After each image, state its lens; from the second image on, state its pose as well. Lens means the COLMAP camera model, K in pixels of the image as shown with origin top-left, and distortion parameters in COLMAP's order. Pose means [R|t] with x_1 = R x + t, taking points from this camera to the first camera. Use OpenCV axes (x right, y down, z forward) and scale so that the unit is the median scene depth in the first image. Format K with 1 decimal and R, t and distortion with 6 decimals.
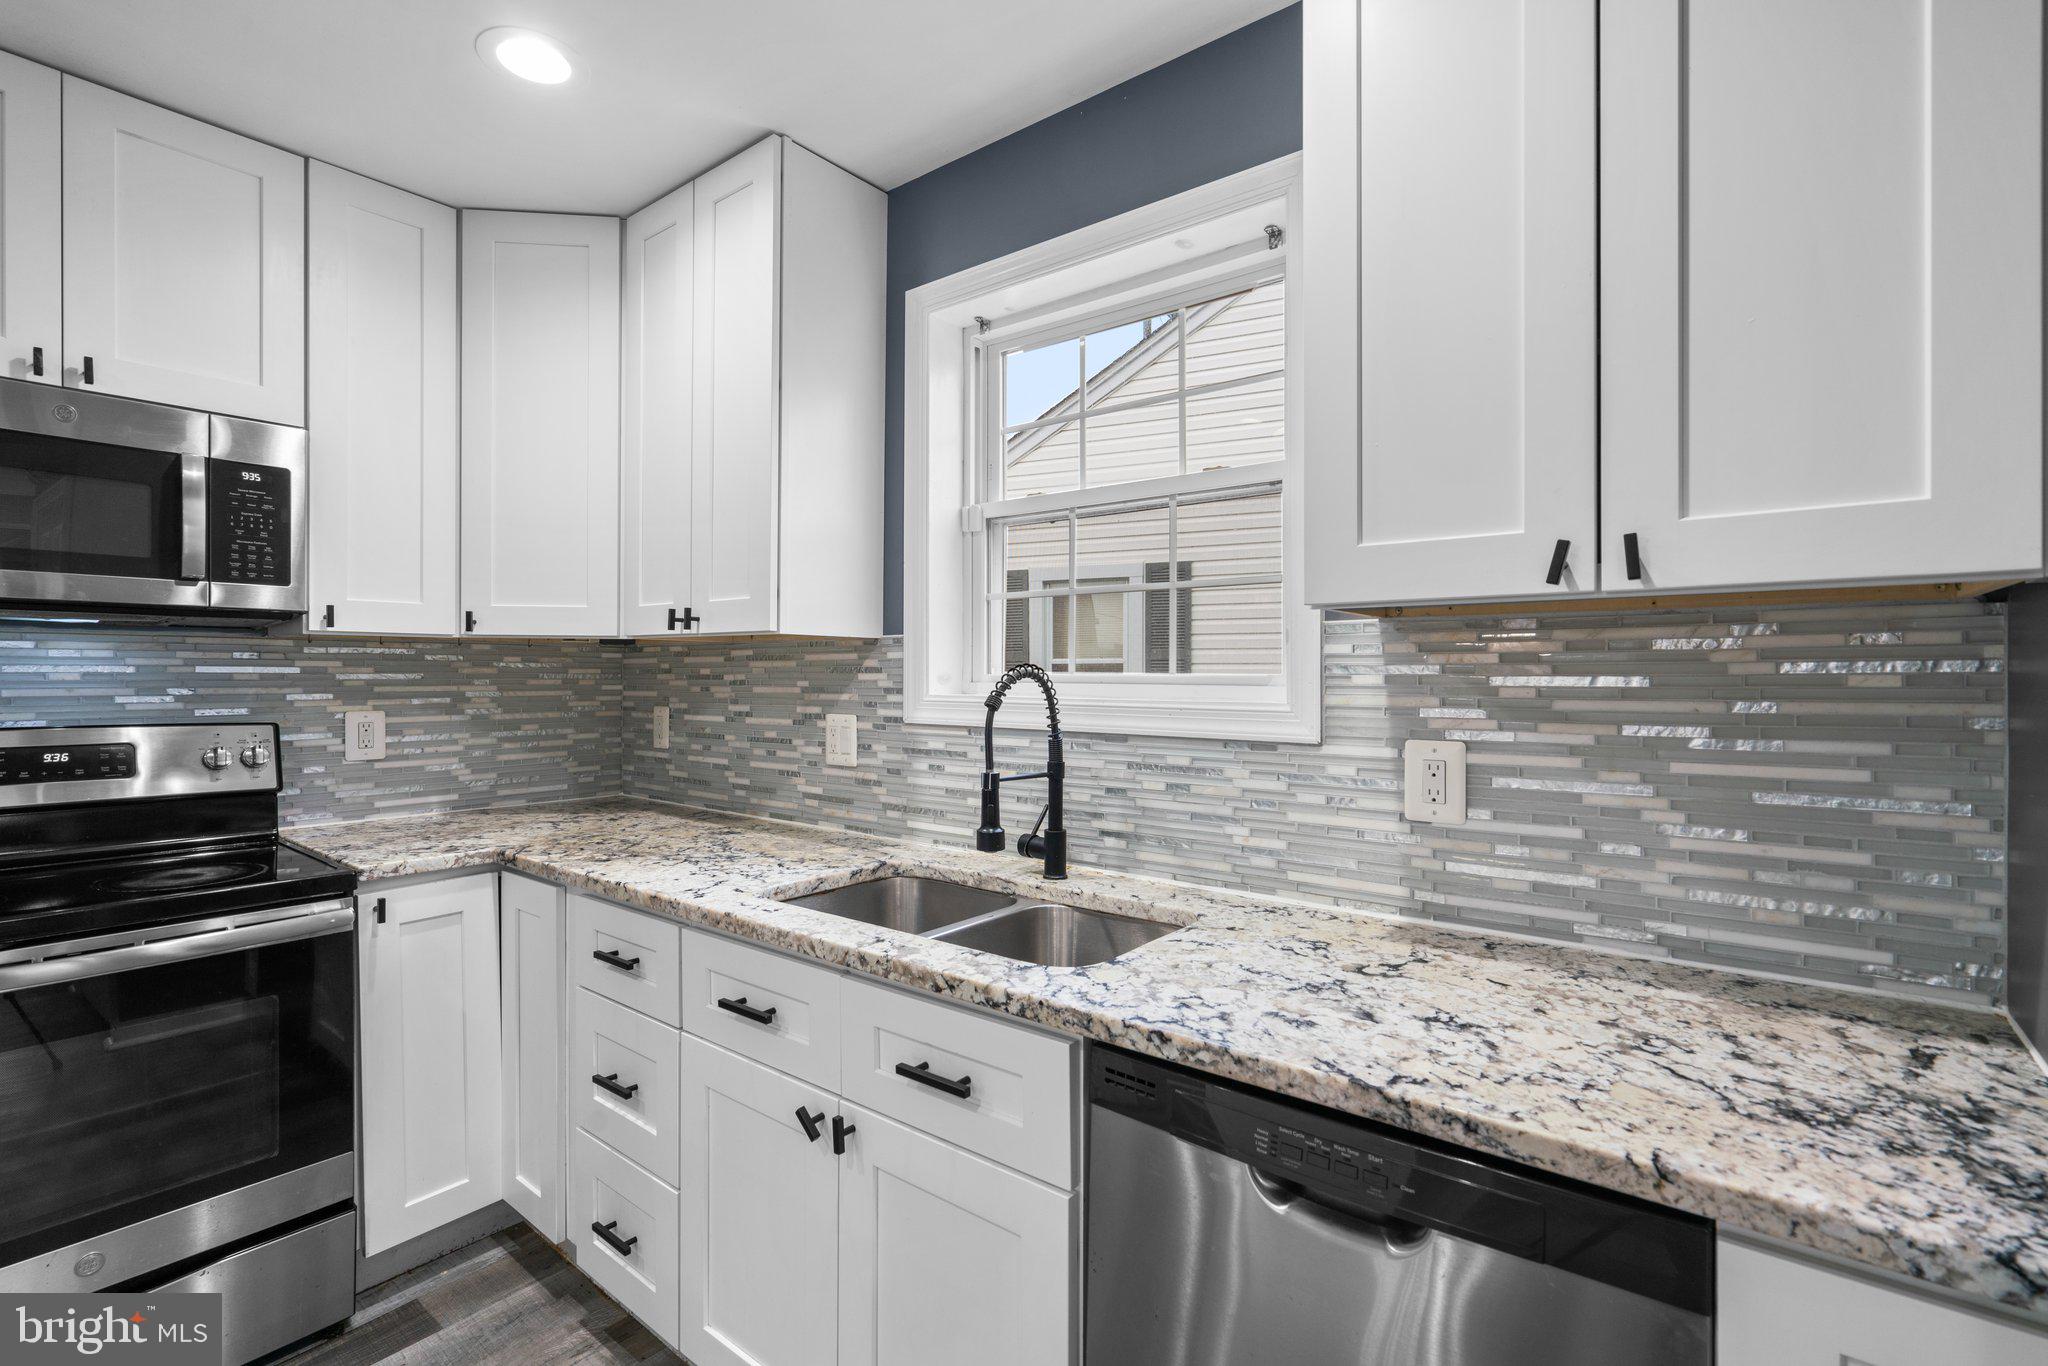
lens RADIAL K [[926.7, 0, 1037.5], [0, 926.7, 677.6], [0, 0, 1]] dist [-0.005855, 0.004682]
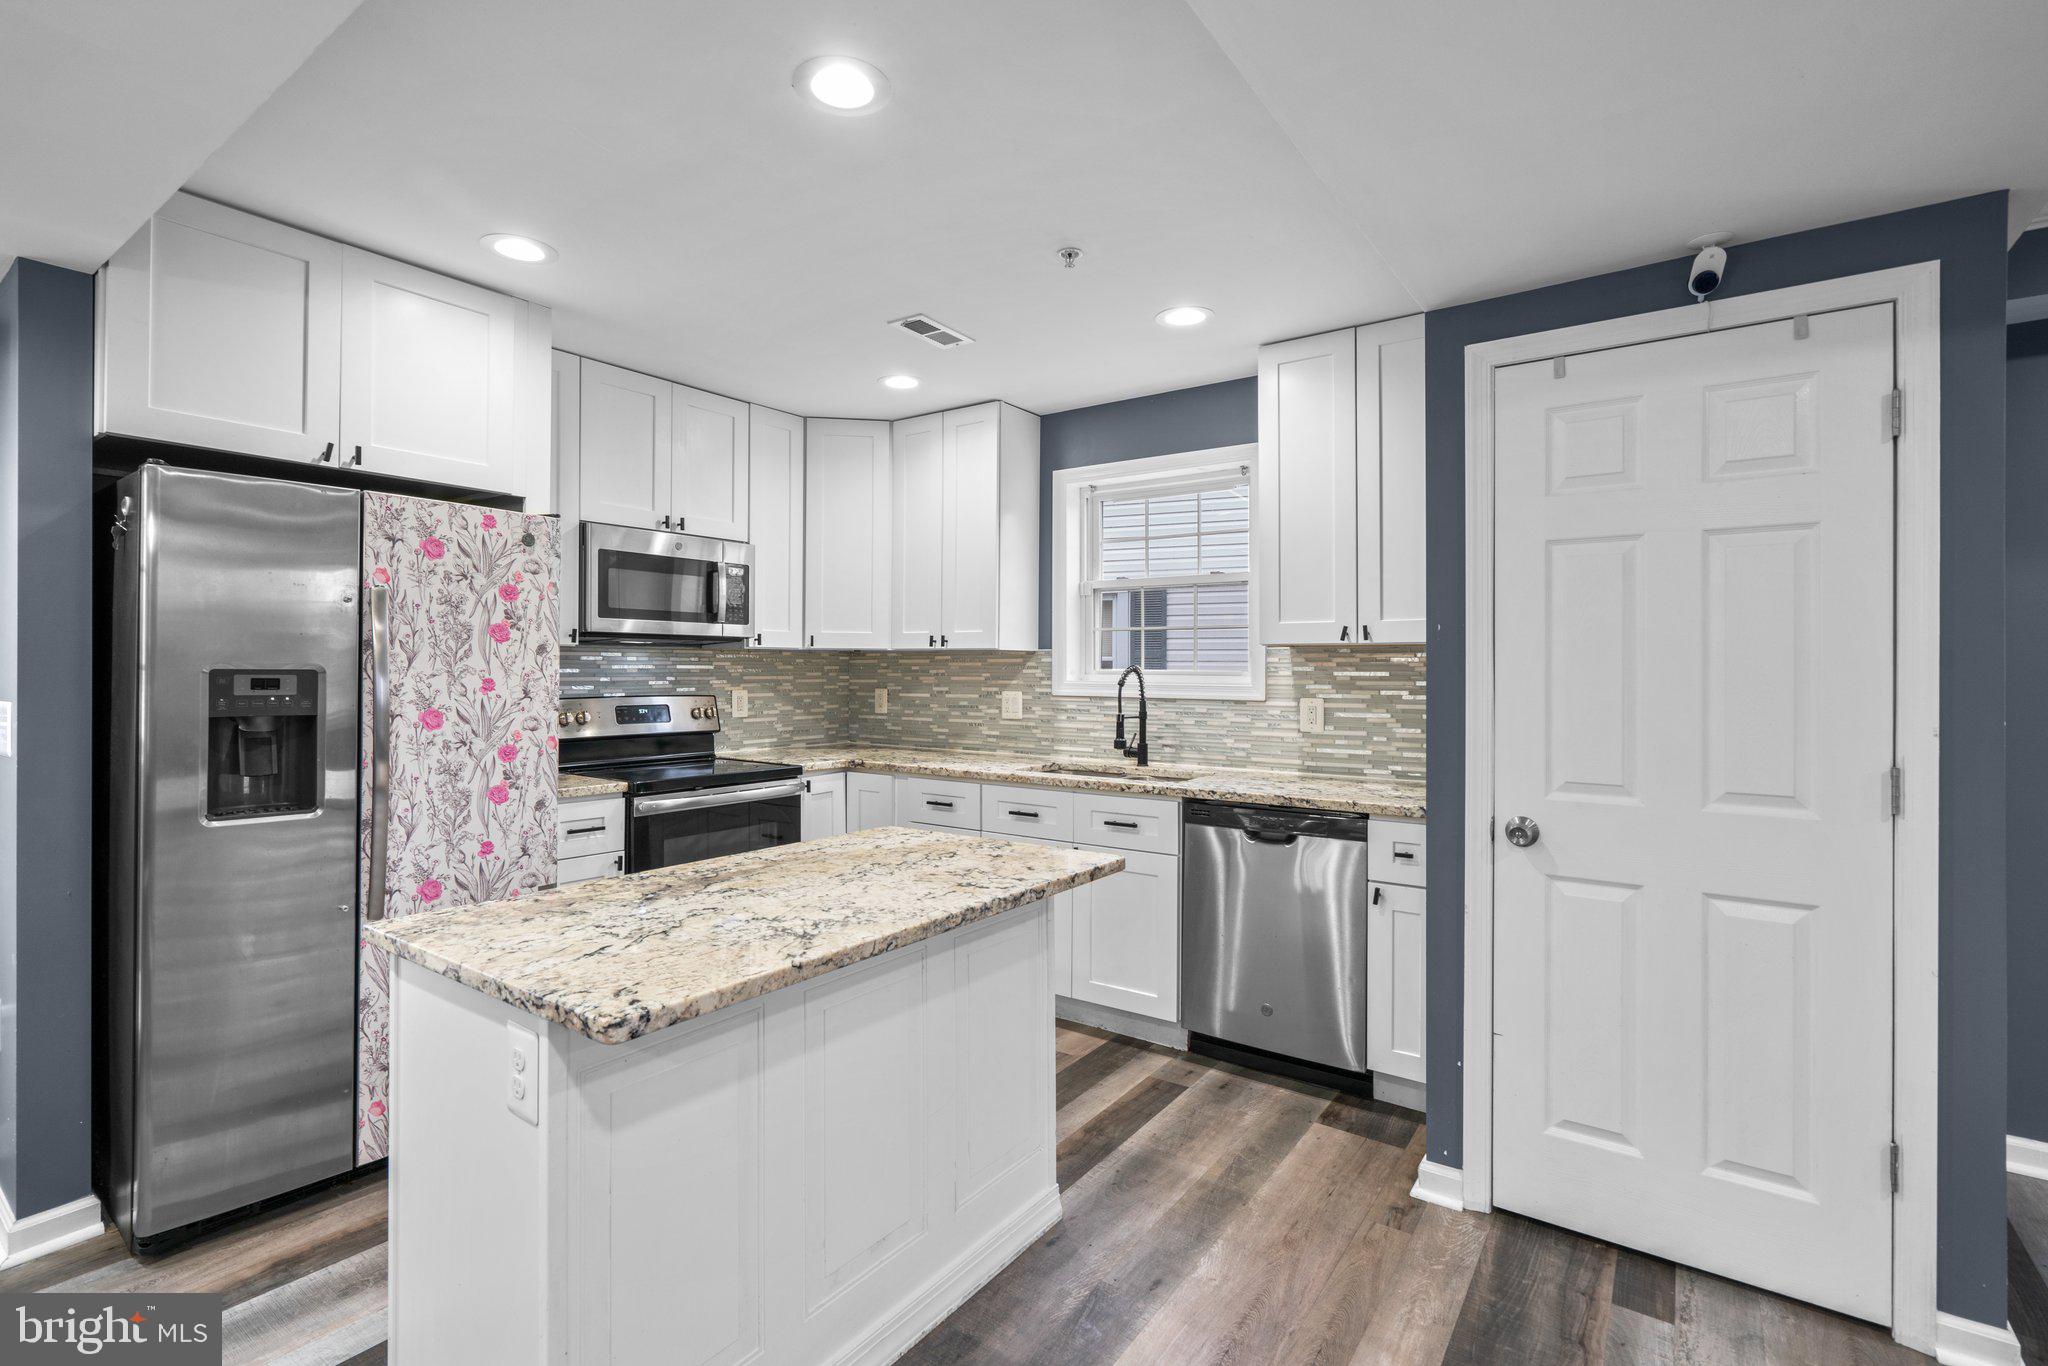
lens RADIAL K [[926.7, 0, 1034.8], [0, 926.7, 662.8], [0, 0, 1]] dist [-0.005855, 0.004682]
pose [[0.998547, 0.002373, 0.053832, -0.326881], [-0.001843, 0.999949, -0.009895, 0.000574], [-0.053853, 0.009781, 0.998501, -1.062192]]
